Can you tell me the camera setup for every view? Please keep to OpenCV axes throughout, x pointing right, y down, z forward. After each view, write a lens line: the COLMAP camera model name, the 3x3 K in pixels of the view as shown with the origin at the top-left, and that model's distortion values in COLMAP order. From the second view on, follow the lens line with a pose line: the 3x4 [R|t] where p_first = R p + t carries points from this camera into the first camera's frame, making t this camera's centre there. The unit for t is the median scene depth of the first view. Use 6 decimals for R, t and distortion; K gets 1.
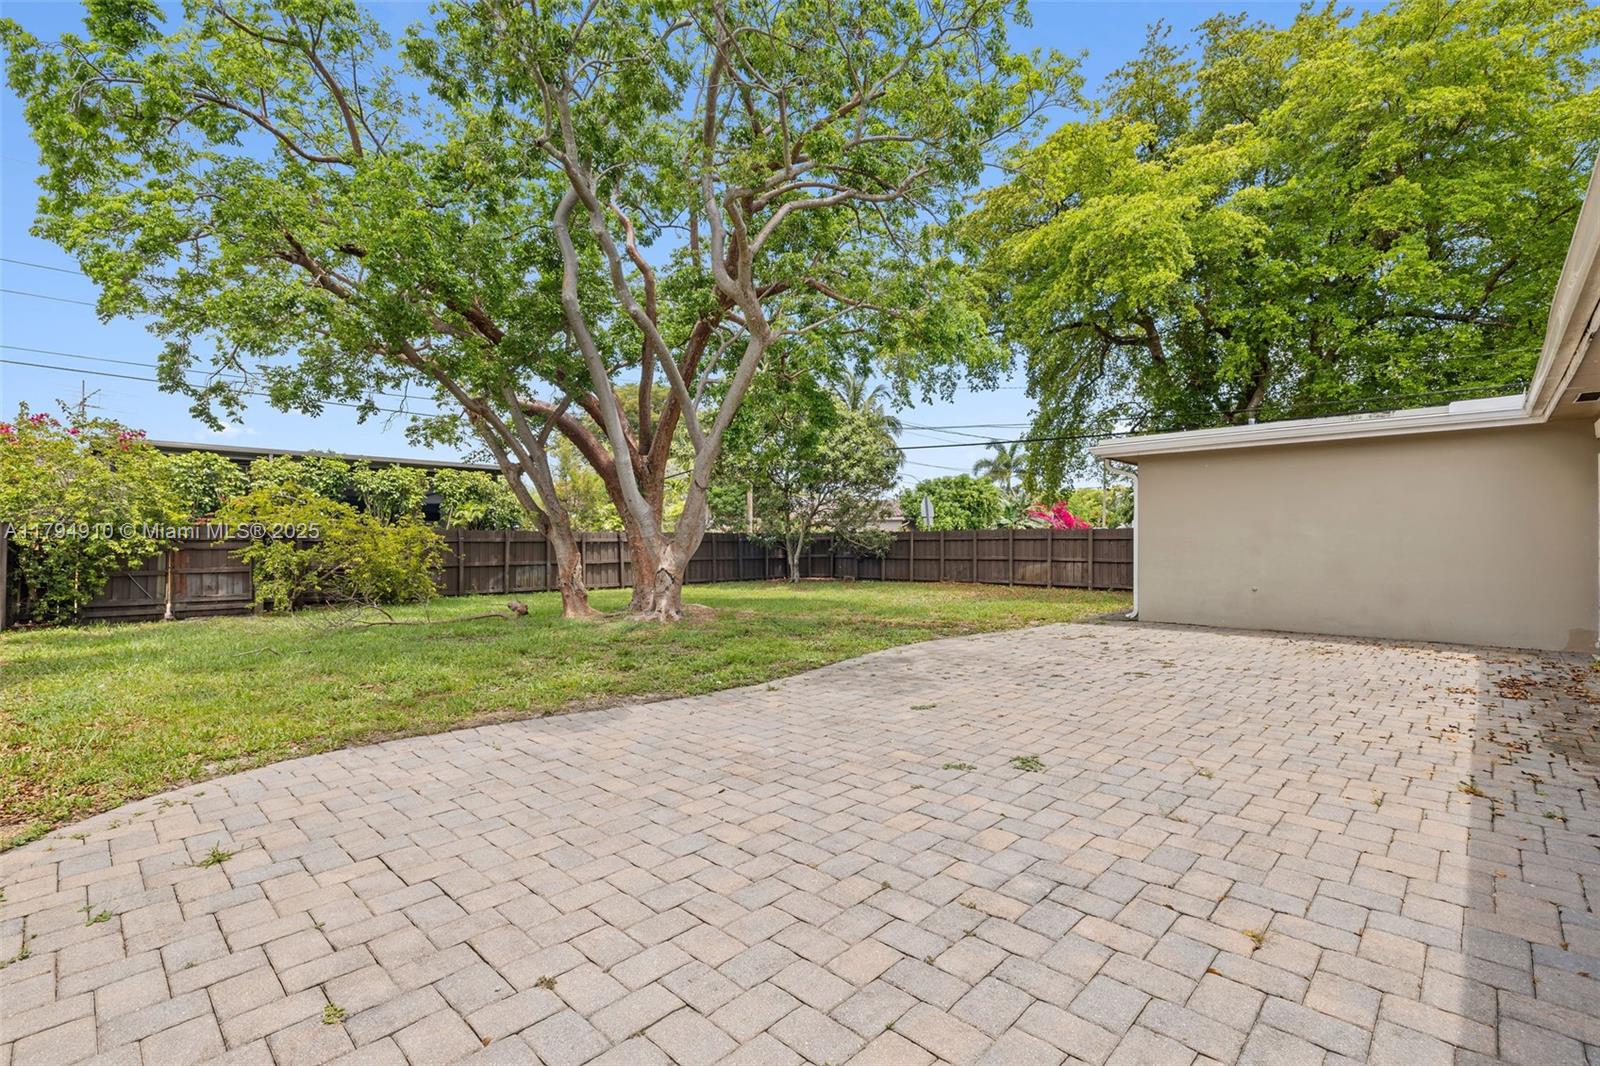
lens RADIAL K [[707.0, 0, 800.0], [0, 707.0, 533.0], [0, 0, 1]] dist [-0.000858, 0.000767]
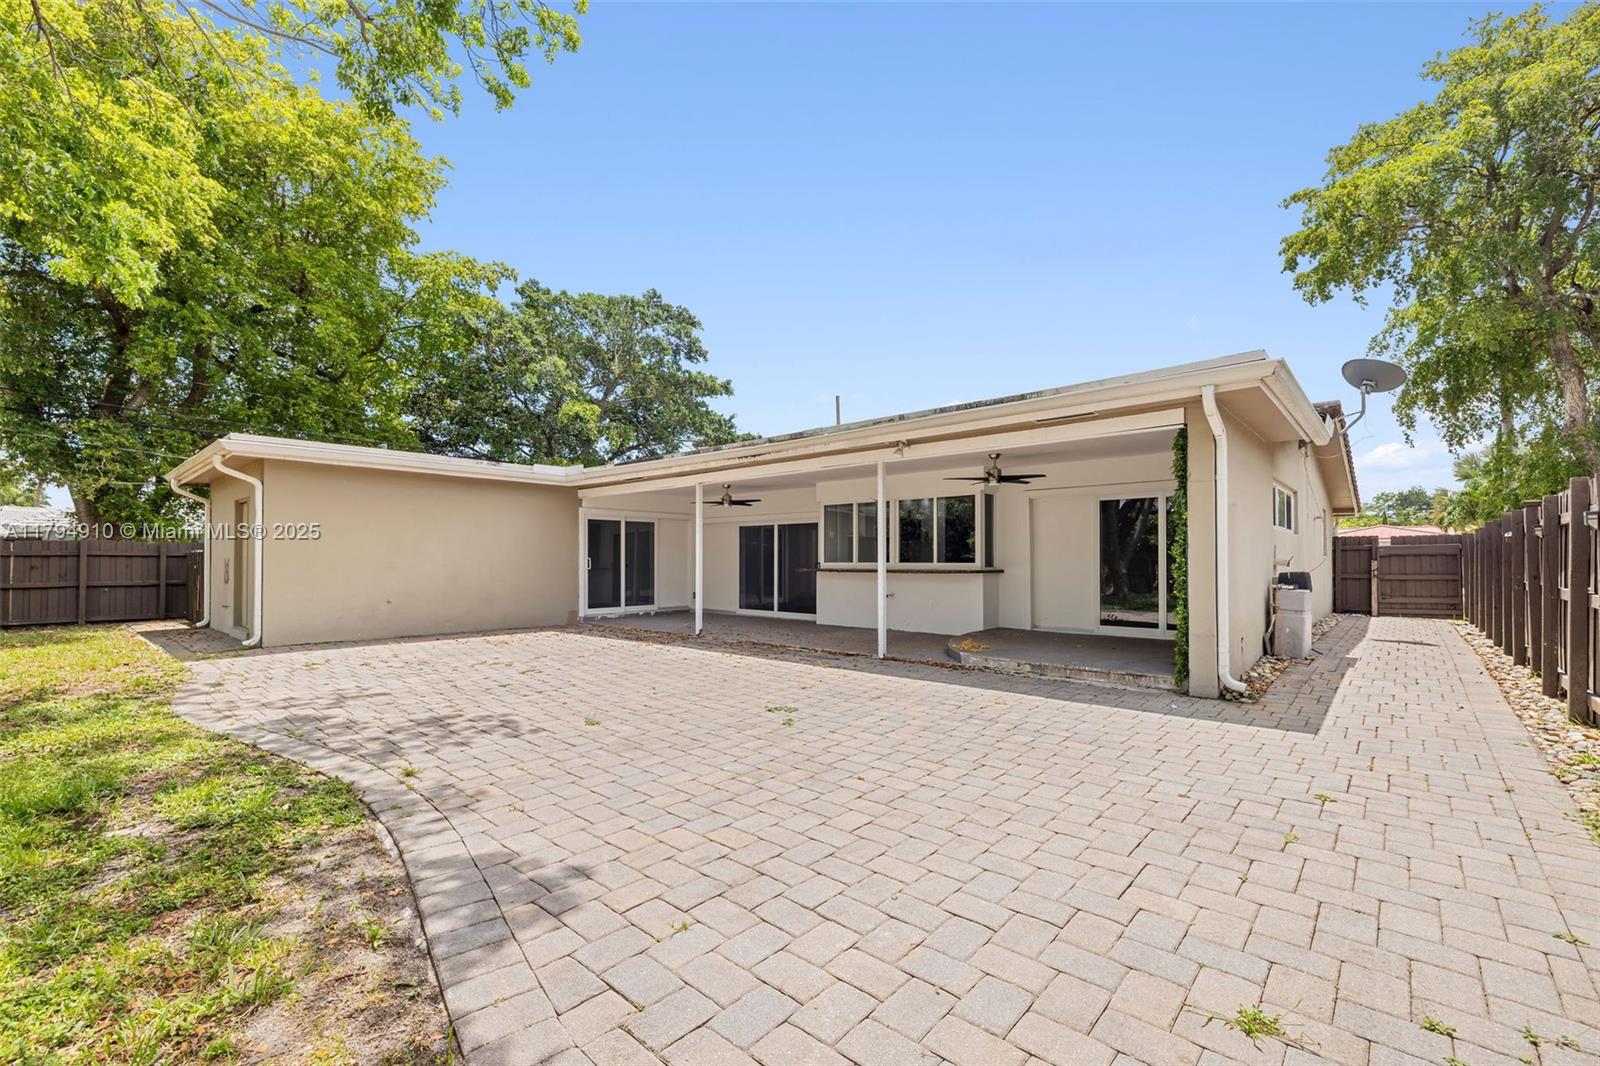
lens RADIAL K [[677.8, 0, 801.2], [0, 677.8, 528.7], [0, 0, 1]] dist [-0.003189, -0.000238]
pose [[-0.039034, 0.052683, 0.997848, -1.212708], [-0.012042, 0.998512, -0.053189, 0.053201], [-0.999165, -0.014092, -0.038341, 1.215171]]
